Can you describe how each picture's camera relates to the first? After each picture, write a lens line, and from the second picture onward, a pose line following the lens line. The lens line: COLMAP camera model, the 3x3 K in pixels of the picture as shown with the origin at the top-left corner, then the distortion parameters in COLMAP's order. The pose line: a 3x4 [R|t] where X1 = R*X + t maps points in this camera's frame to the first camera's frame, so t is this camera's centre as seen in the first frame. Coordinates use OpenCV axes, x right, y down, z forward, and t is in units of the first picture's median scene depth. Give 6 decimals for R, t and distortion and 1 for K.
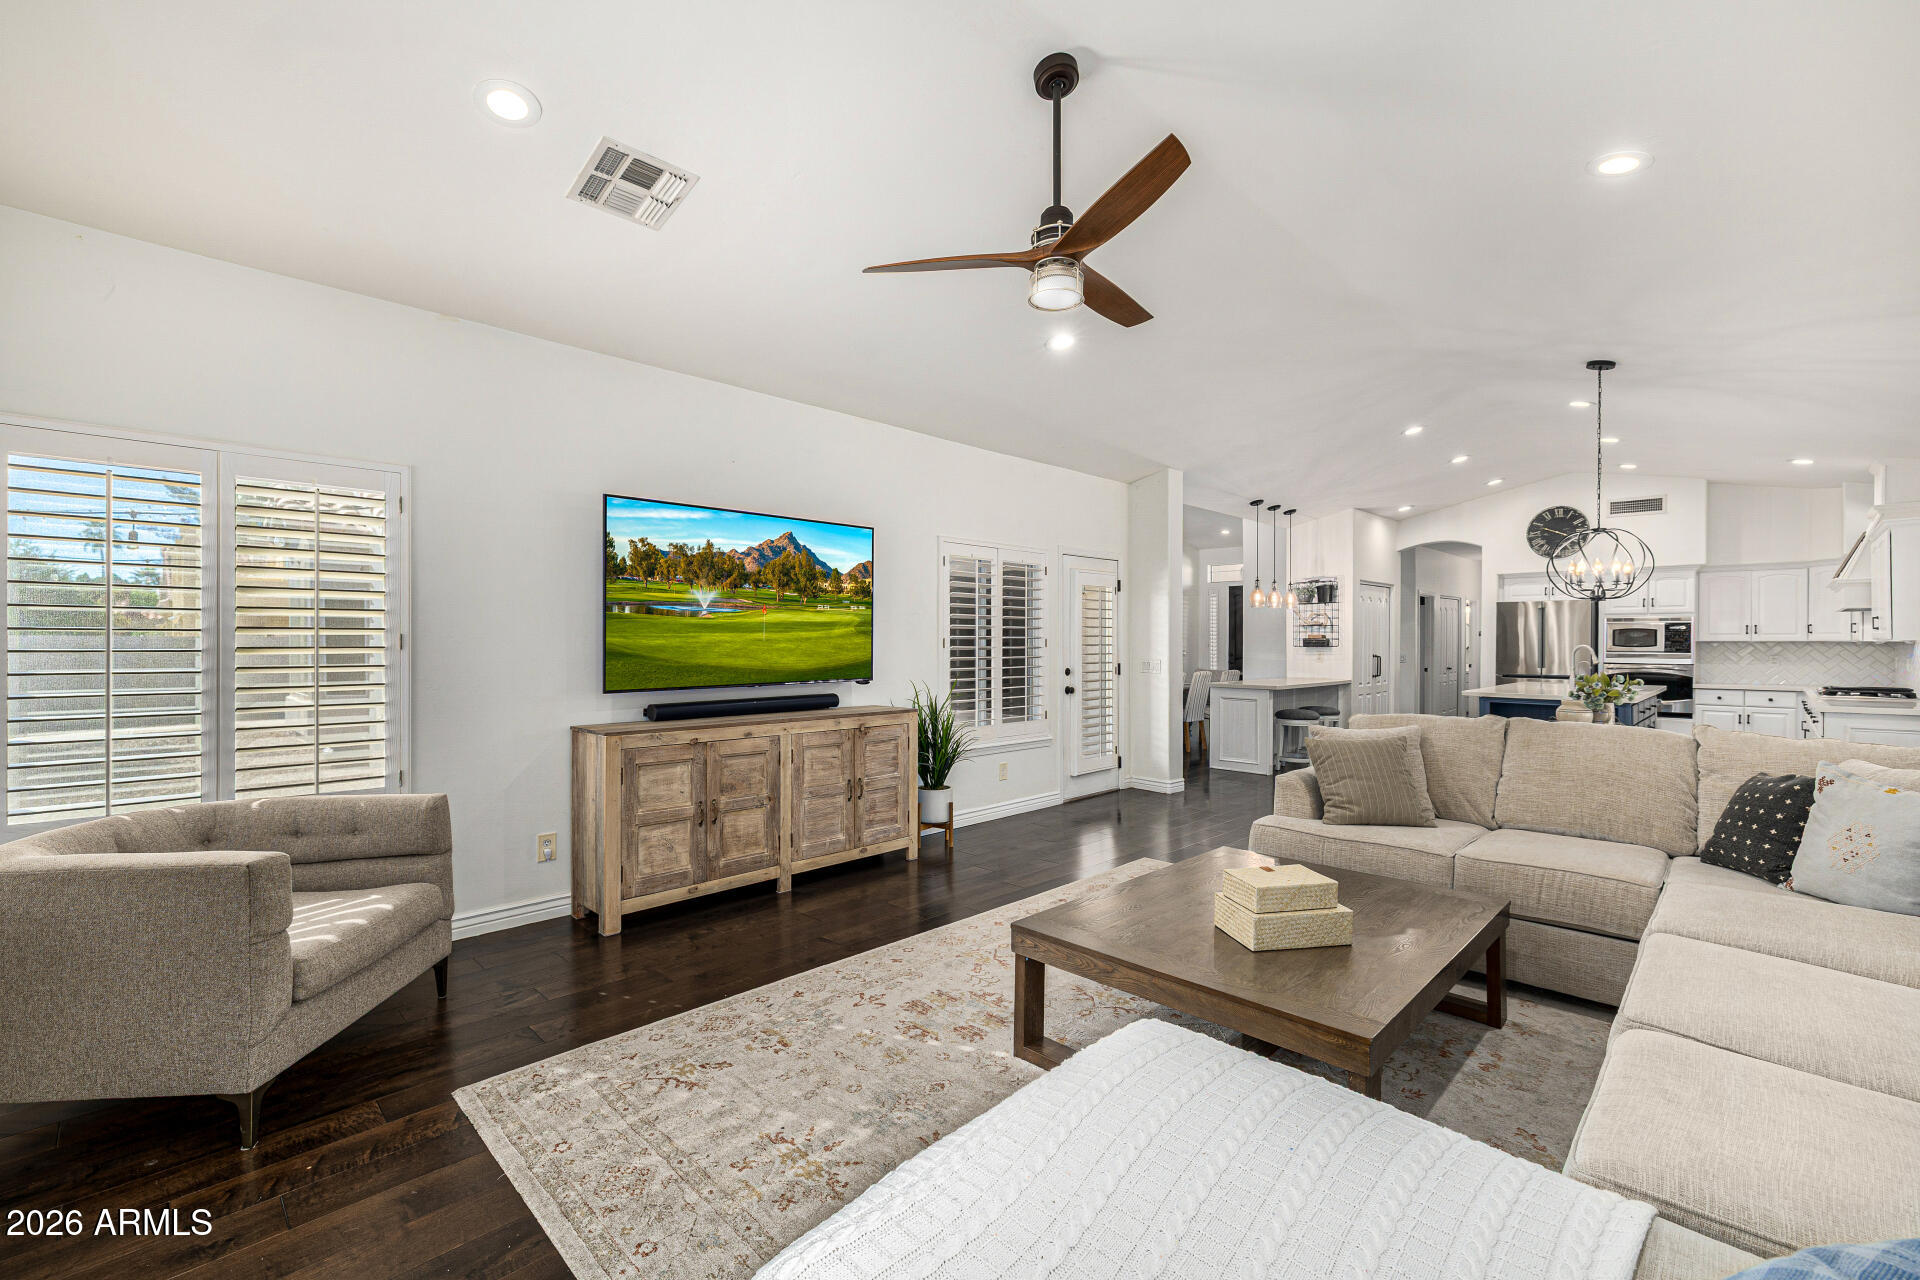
lens RADIAL K [[806.1, 0, 973.1], [0, 806.1, 631.0], [0, 0, 1]] dist [0.001882, -0.000028]
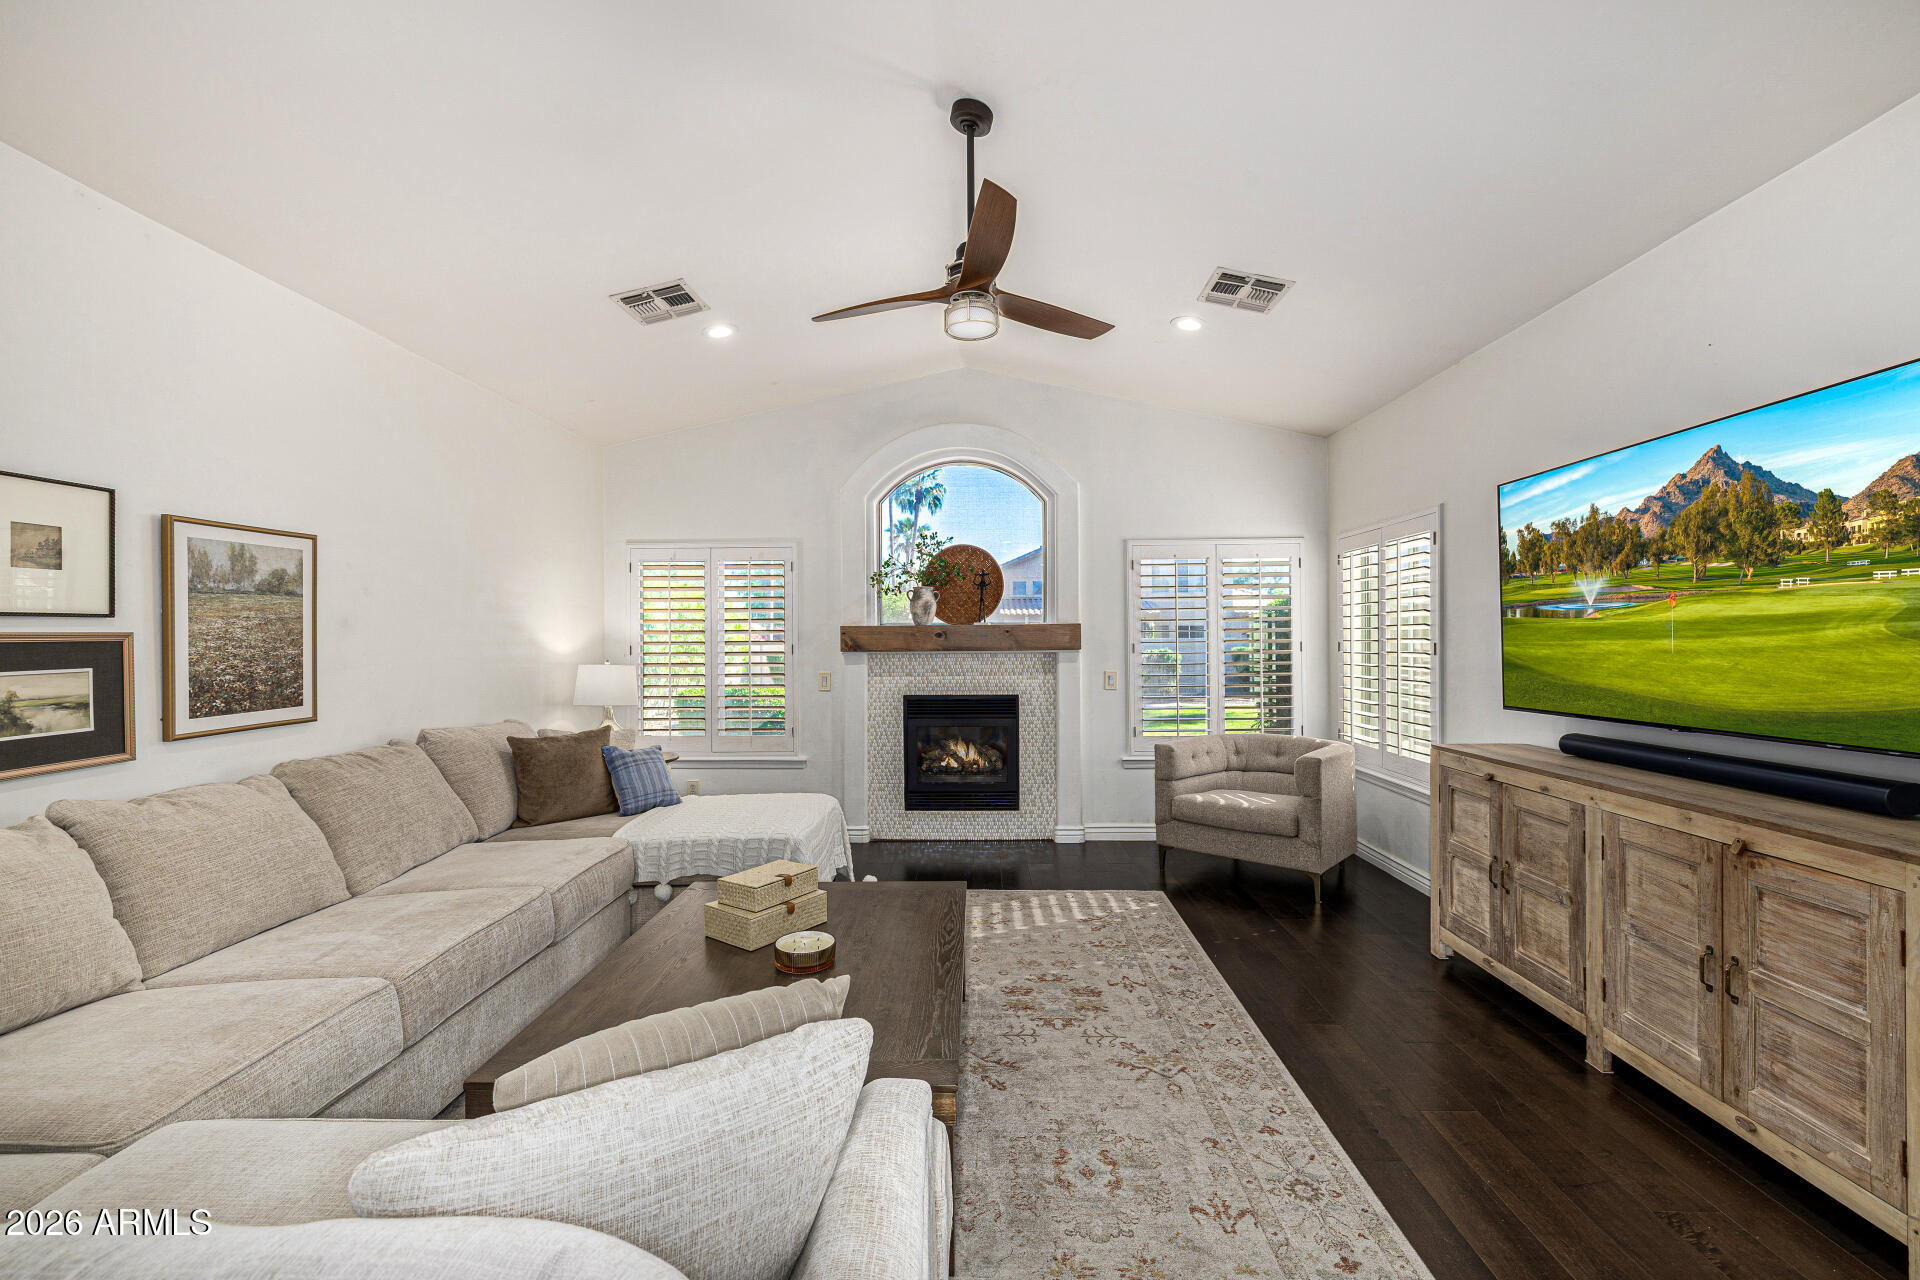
lens RADIAL K [[806.1, 0, 971.7], [0, 806.1, 646.8], [0, 0, 1]] dist [0.001882, -0.000028]
pose [[-0.718785, 0.003521, -0.695224, 0.520811], [0.005664, 0.999984, -0.000791, 0.005711], [0.695210, -0.004506, -0.718793, 1.106907]]
